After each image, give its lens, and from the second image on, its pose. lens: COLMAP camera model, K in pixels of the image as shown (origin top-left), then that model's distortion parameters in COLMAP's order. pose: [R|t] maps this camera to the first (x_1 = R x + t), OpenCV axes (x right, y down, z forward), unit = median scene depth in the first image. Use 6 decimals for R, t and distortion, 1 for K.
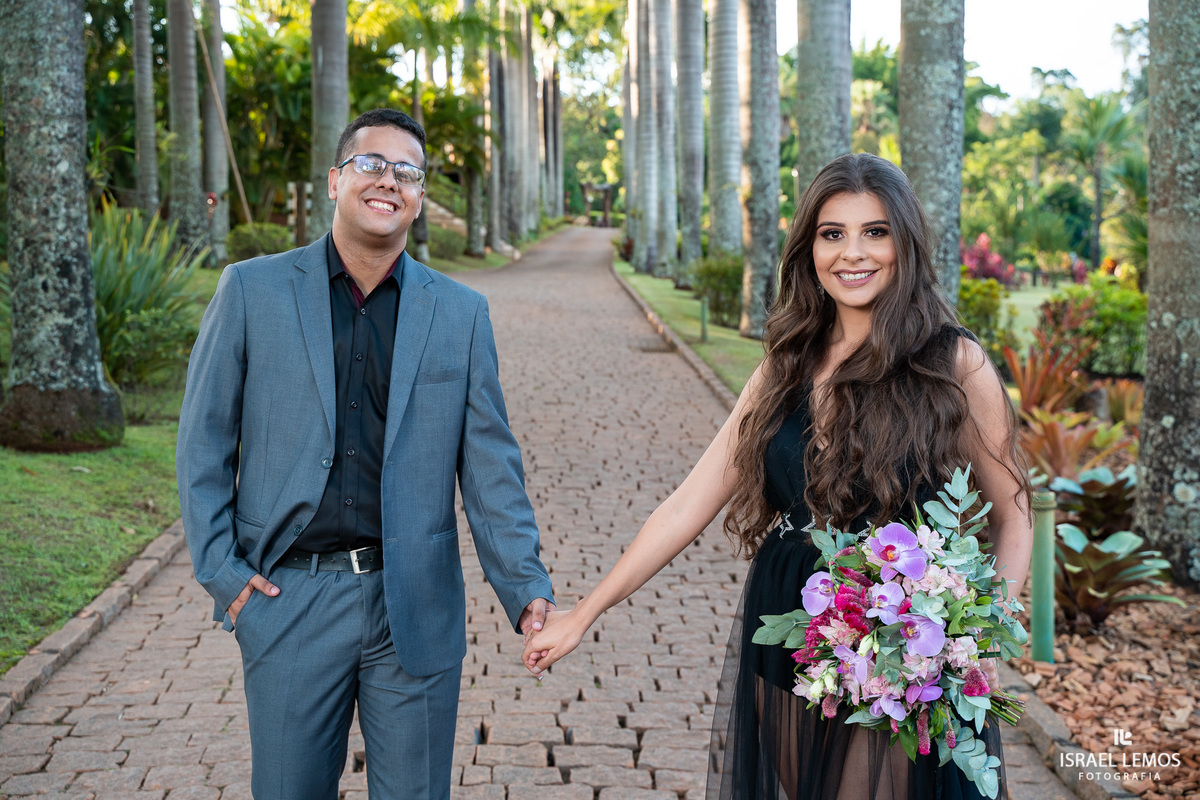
lens RADIAL K [[1460.2, 0, 596.5], [0, 1460.2, 420.1], [0, 0, 1]] dist [0.053189, 0.000000]
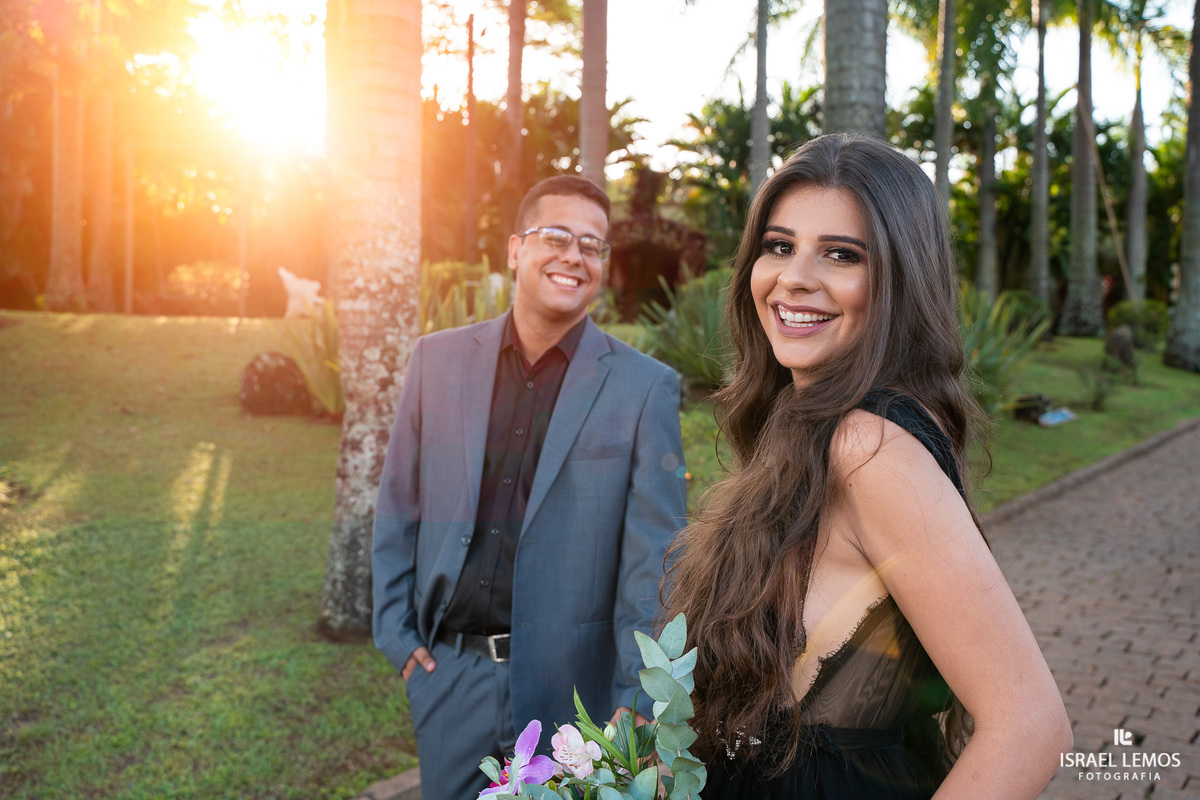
lens RADIAL K [[1143.5, 0, 607.7], [0, 1143.5, 385.8], [0, 0, 1]] dist [-0.012696, 0.000000]
pose [[0.756907, 0.018452, -0.653262, 0.120734], [-0.059721, 0.997372, -0.041024, -0.015770], [0.650788, 0.070065, 0.756020, 0.148293]]
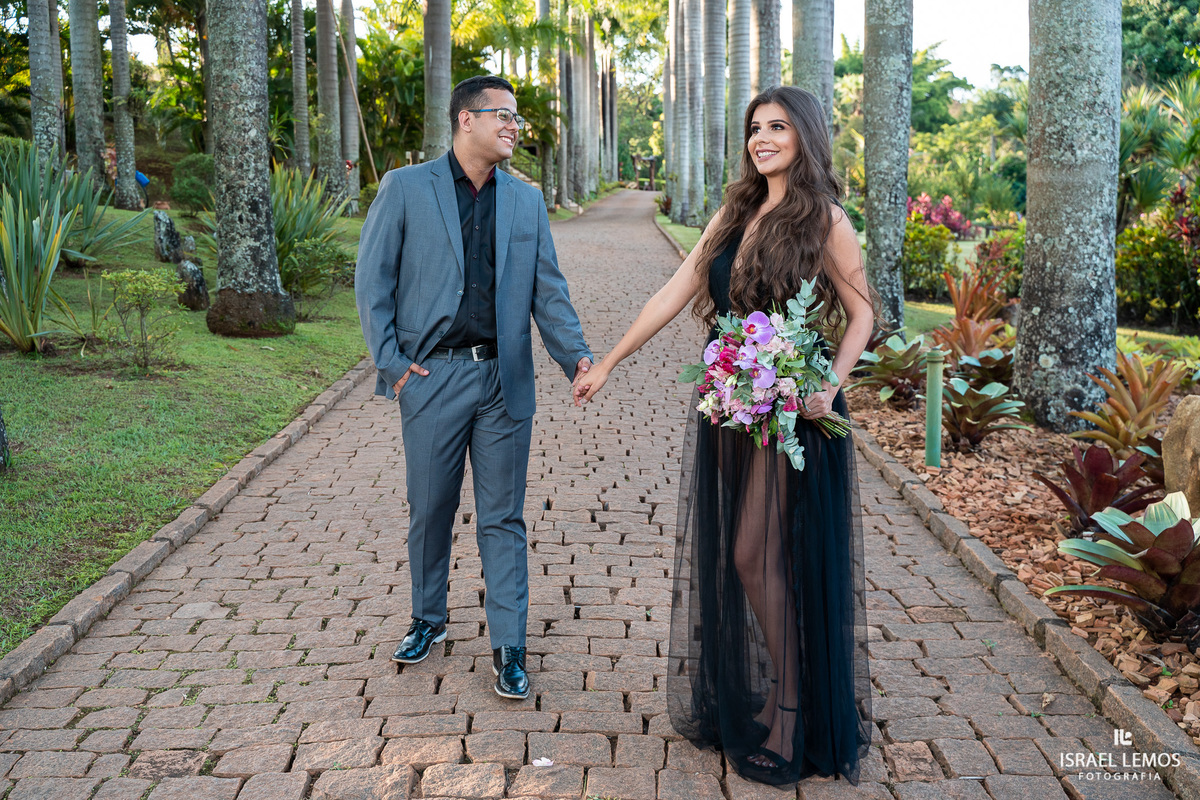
lens RADIAL K [[1145.3, 0, 599.7], [0, 1145.3, 407.1], [0, 0, 1]] dist [-0.028636, 0.000000]
pose [[0.999278, 0.007257, -0.037305, 0.009047], [-0.005164, 0.998423, 0.055898, 0.025642], [0.037652, -0.055665, 0.997739, -0.082541]]
